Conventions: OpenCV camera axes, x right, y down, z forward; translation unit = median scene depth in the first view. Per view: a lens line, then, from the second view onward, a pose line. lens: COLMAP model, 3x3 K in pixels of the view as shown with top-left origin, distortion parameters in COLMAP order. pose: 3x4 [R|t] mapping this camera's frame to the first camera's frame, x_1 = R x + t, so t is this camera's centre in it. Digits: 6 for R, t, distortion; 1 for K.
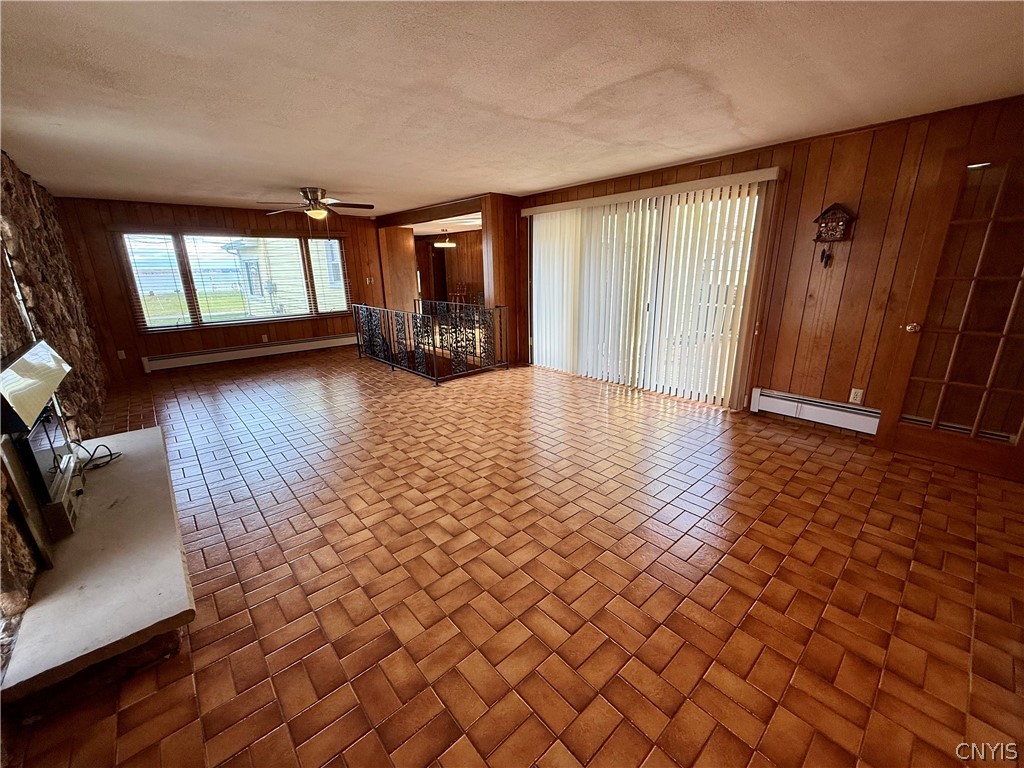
lens RADIAL K [[407.6, 0, 509.3], [0, 407.6, 383.0], [0, 0, 1]] dist [-0.000445, 0.000033]
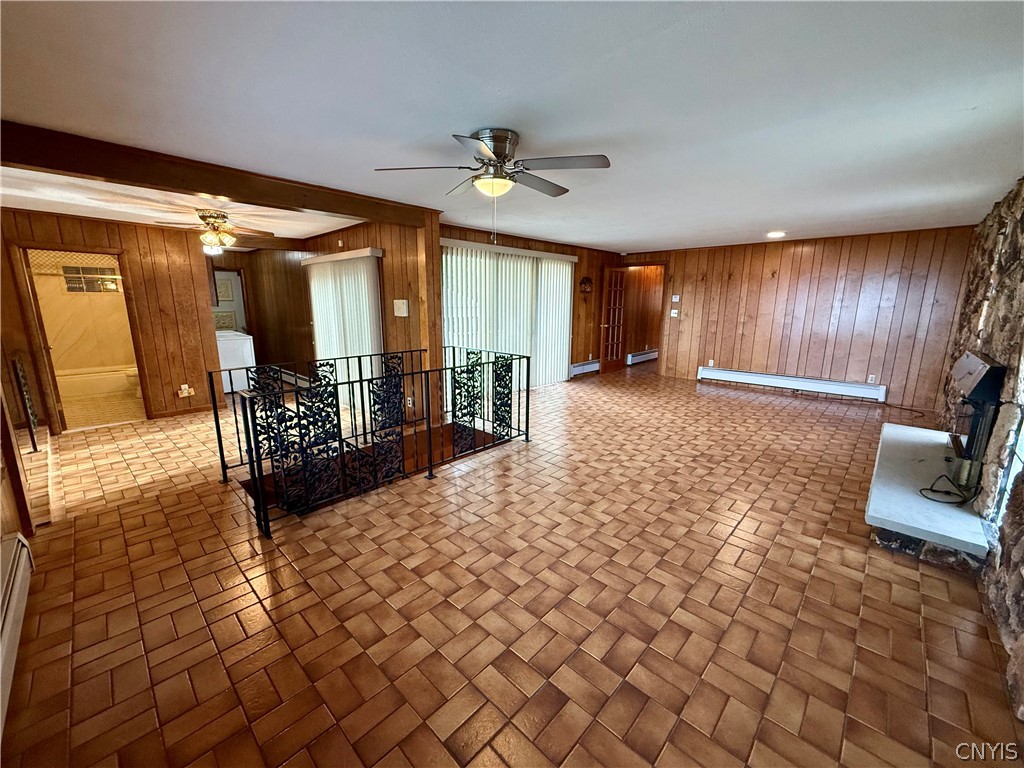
lens RADIAL K [[407.6, 0, 509.3], [0, 407.6, 383.0], [0, 0, 1]] dist [-0.000445, 0.000033]
pose [[-0.084295, -0.176026, 0.980770, -1.371325], [0.271342, 0.943021, 0.192572, -0.385696], [-0.958784, 0.282357, -0.031729, 1.466780]]
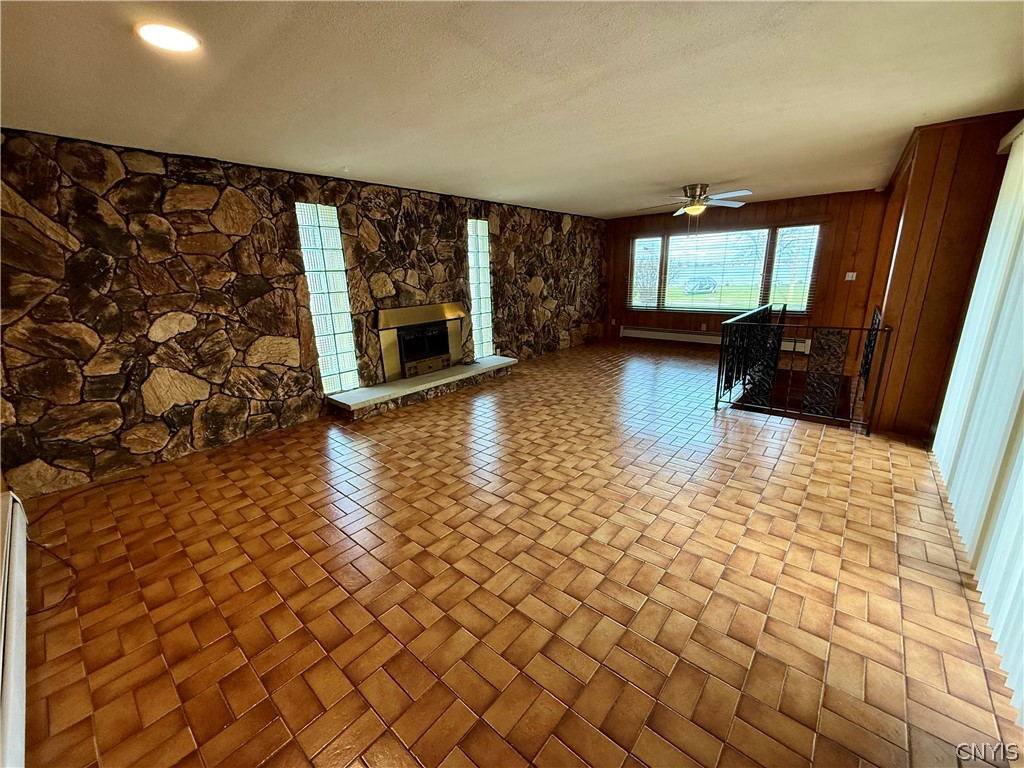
lens RADIAL K [[407.6, 0, 509.3], [0, 407.6, 383.0], [0, 0, 1]] dist [-0.000445, 0.000033]
pose [[0.135591, 0.277247, -0.951183, 0.759465], [-0.248198, 0.938942, 0.238298, -0.190249], [0.959173, 0.203771, 0.196125, 0.616395]]
